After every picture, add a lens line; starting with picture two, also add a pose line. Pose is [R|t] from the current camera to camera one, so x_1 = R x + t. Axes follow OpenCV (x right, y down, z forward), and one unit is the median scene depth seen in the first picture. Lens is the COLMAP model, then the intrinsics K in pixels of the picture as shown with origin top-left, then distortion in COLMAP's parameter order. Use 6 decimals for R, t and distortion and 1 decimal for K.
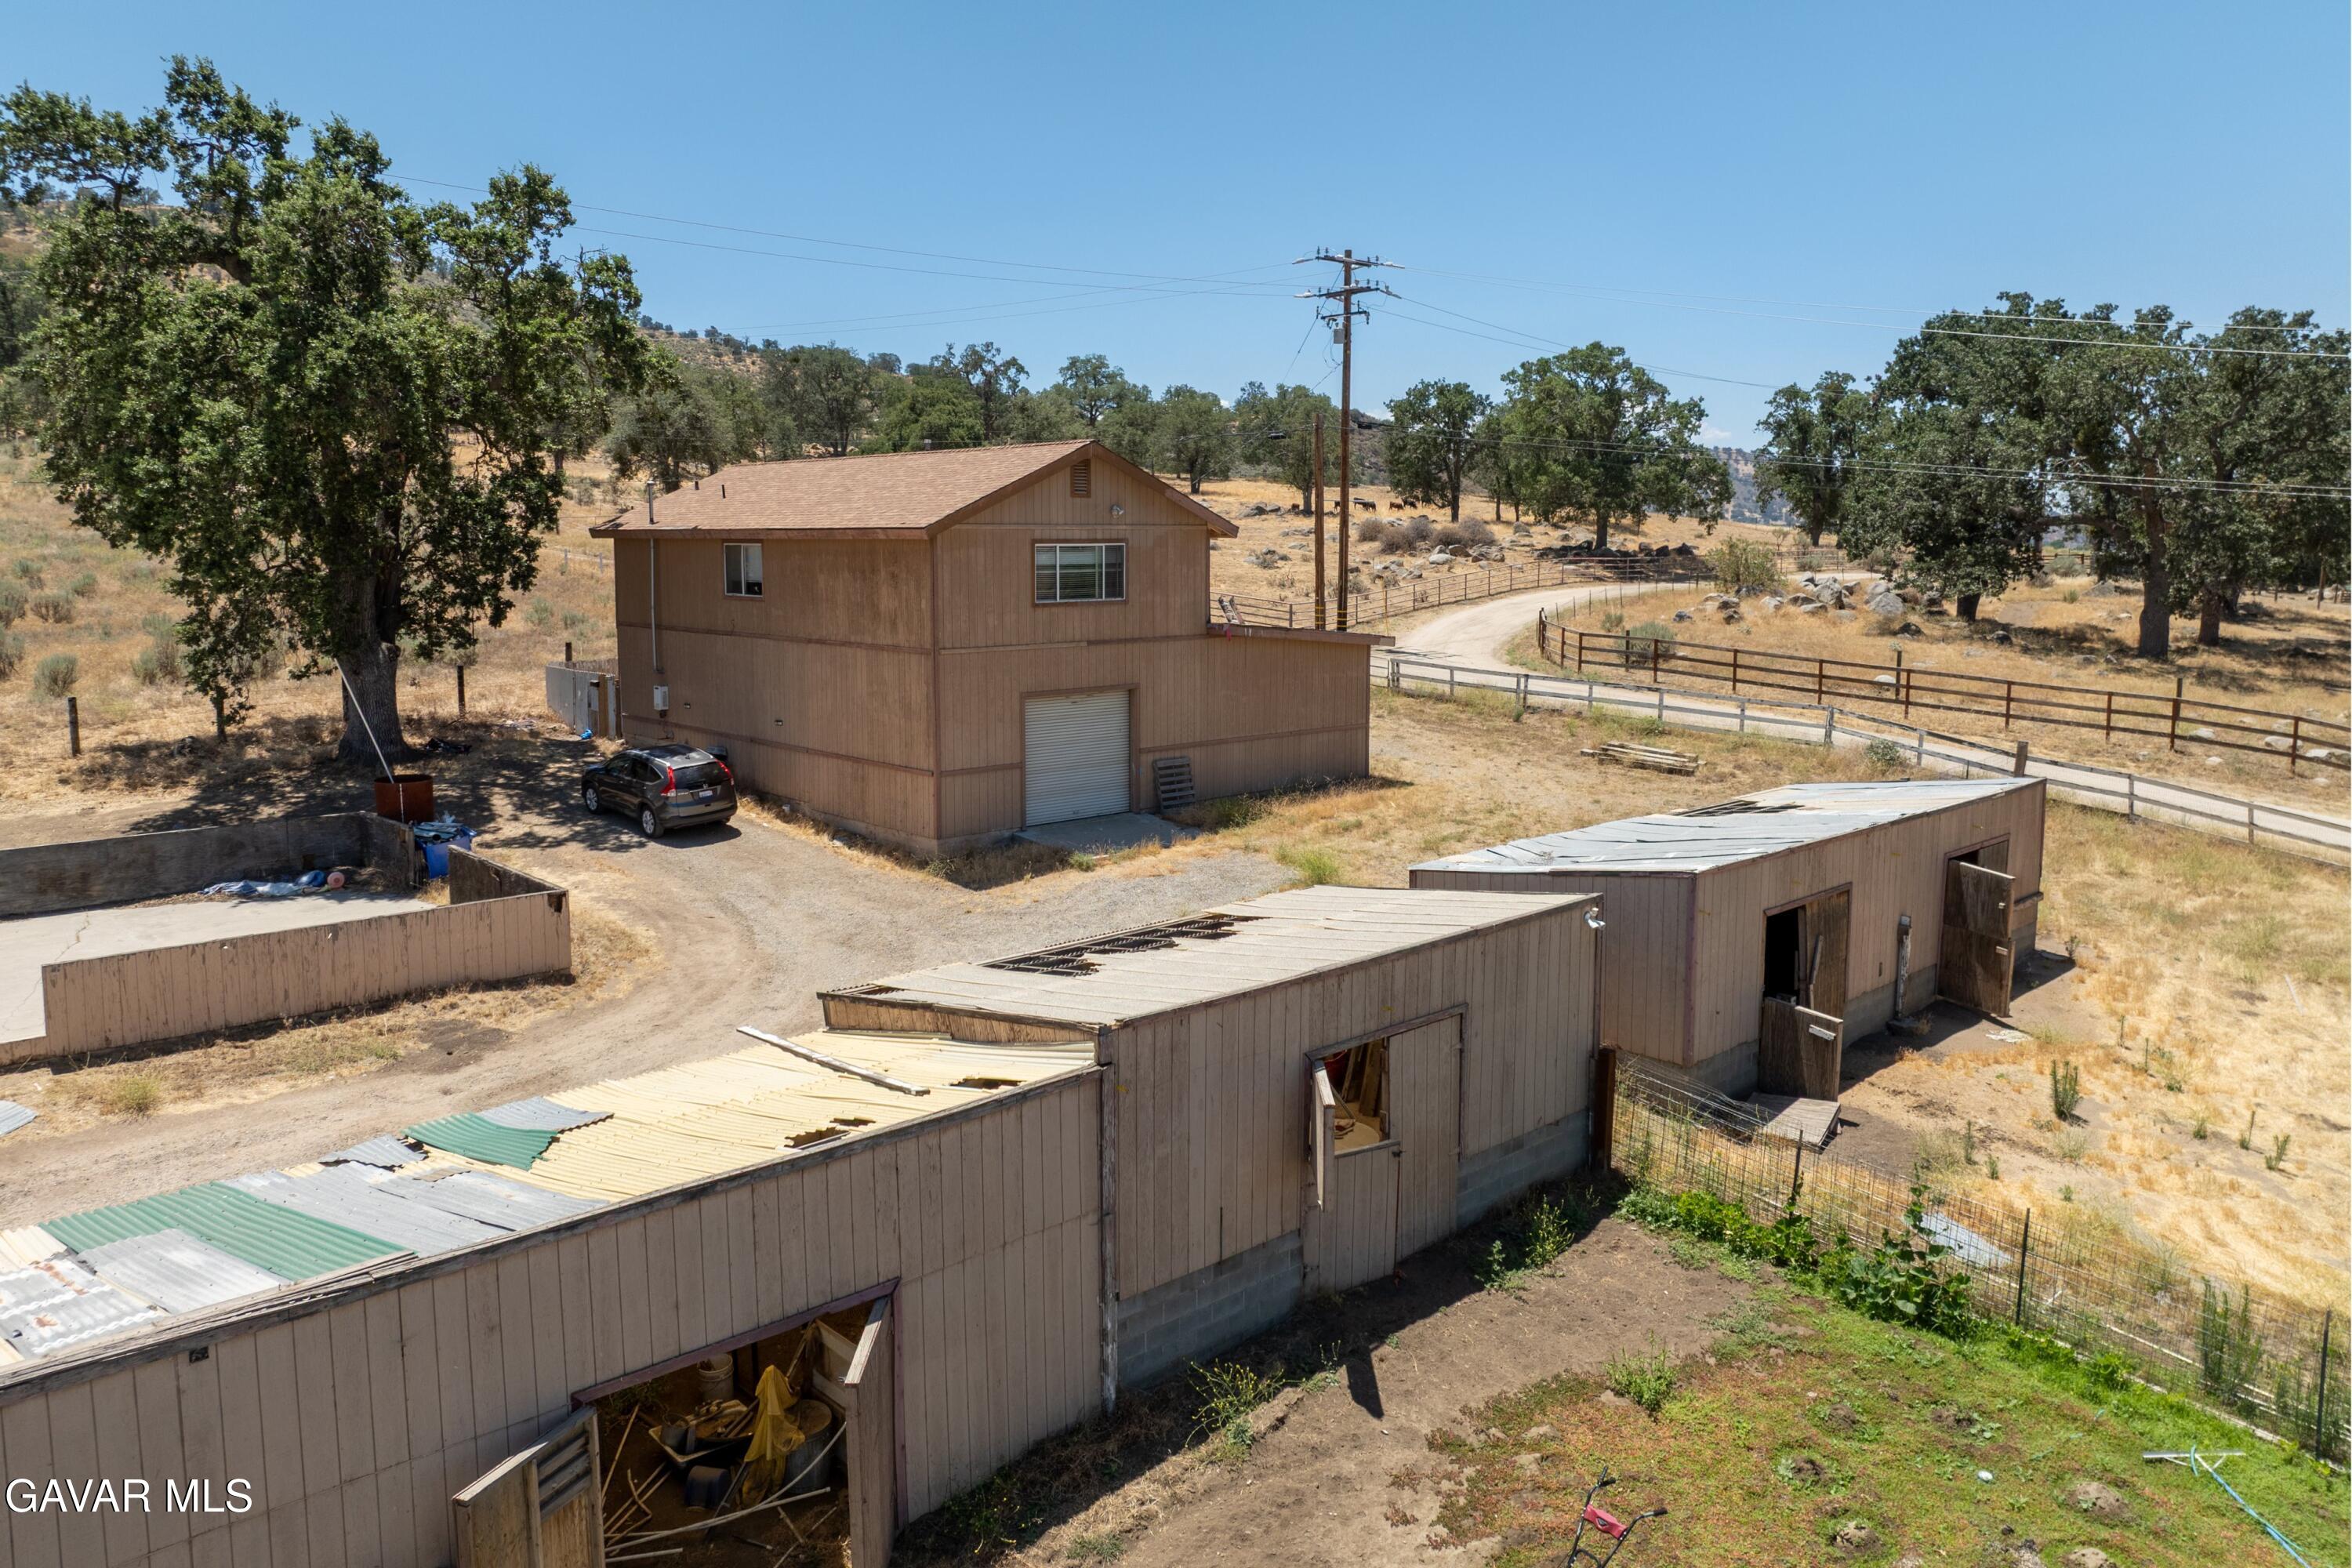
lens RADIAL K [[1658.1, 0, 1172.7], [0, 1658.1, 693.5], [0, 0, 1]] dist [-0.035399, -0.000782]
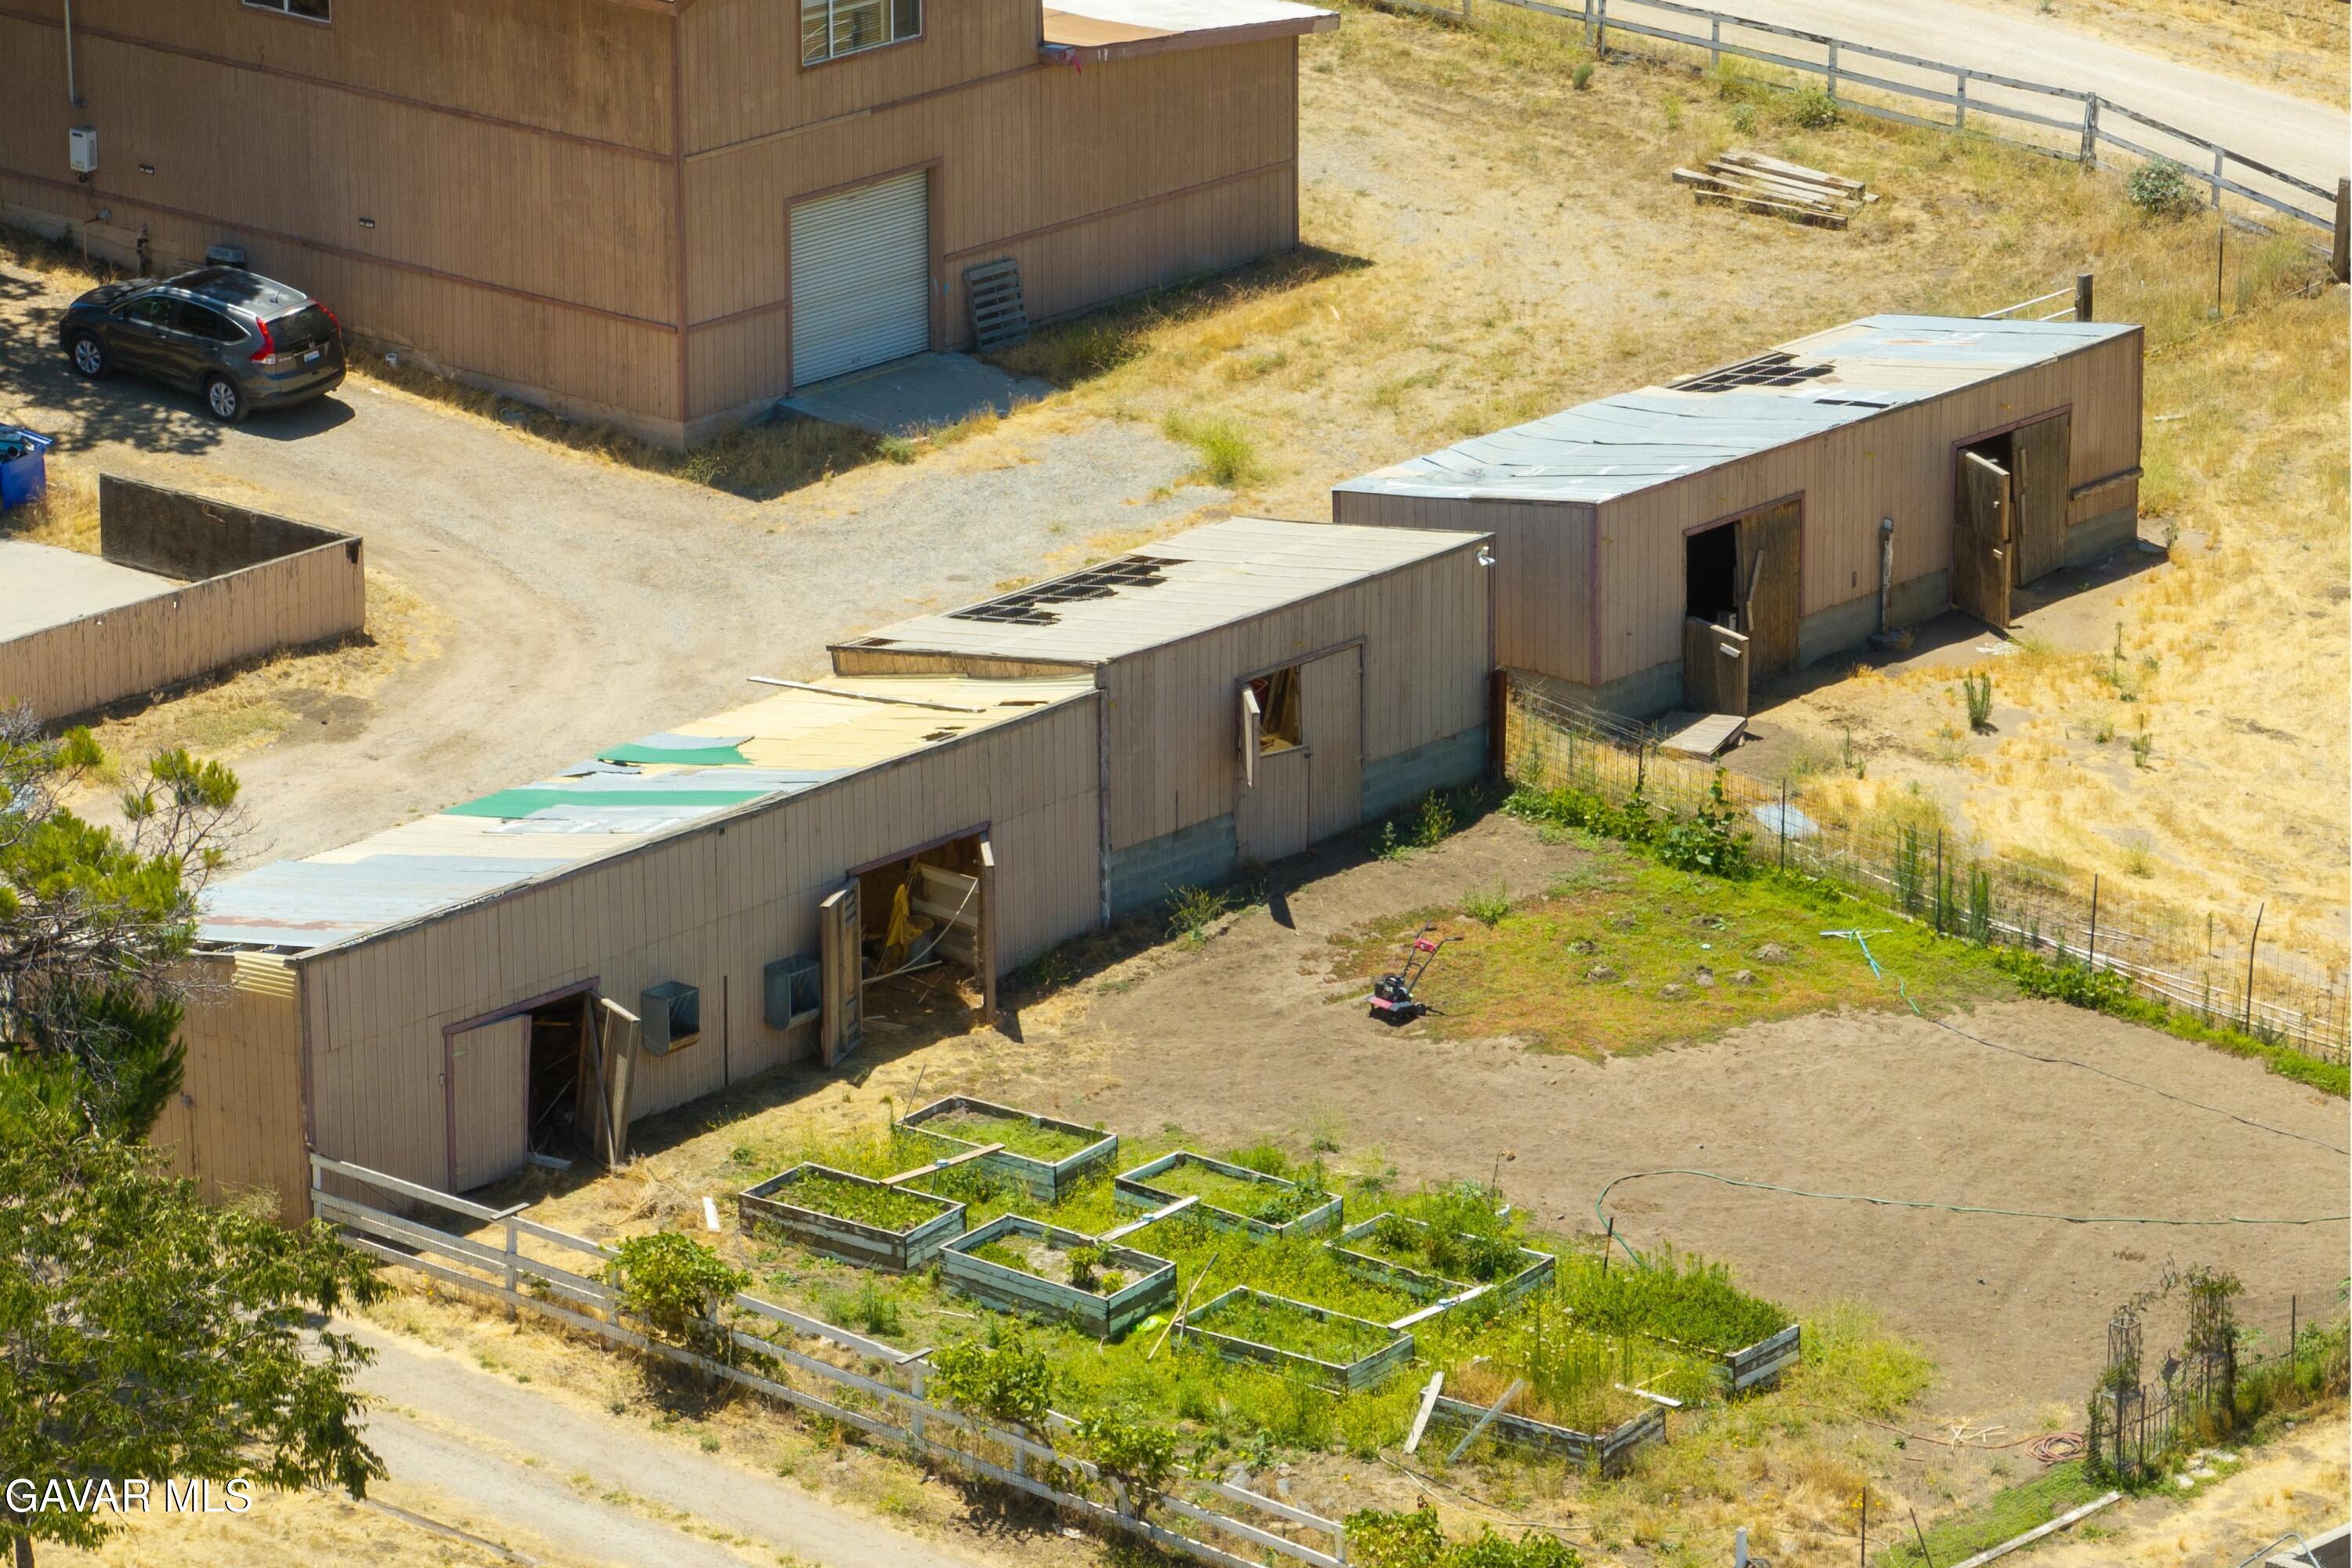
lens RADIAL K [[11590.5, 0, 1176.0], [0, 11590.5, 784.0], [0, 0, 1]] dist [0.216969, -0.396015]
pose [[0.994938, -0.035742, 0.093922, -0.399000], [0.016047, 0.979125, 0.202625, -0.749322], [-0.099203, -0.200092, 0.974742, -3.818973]]
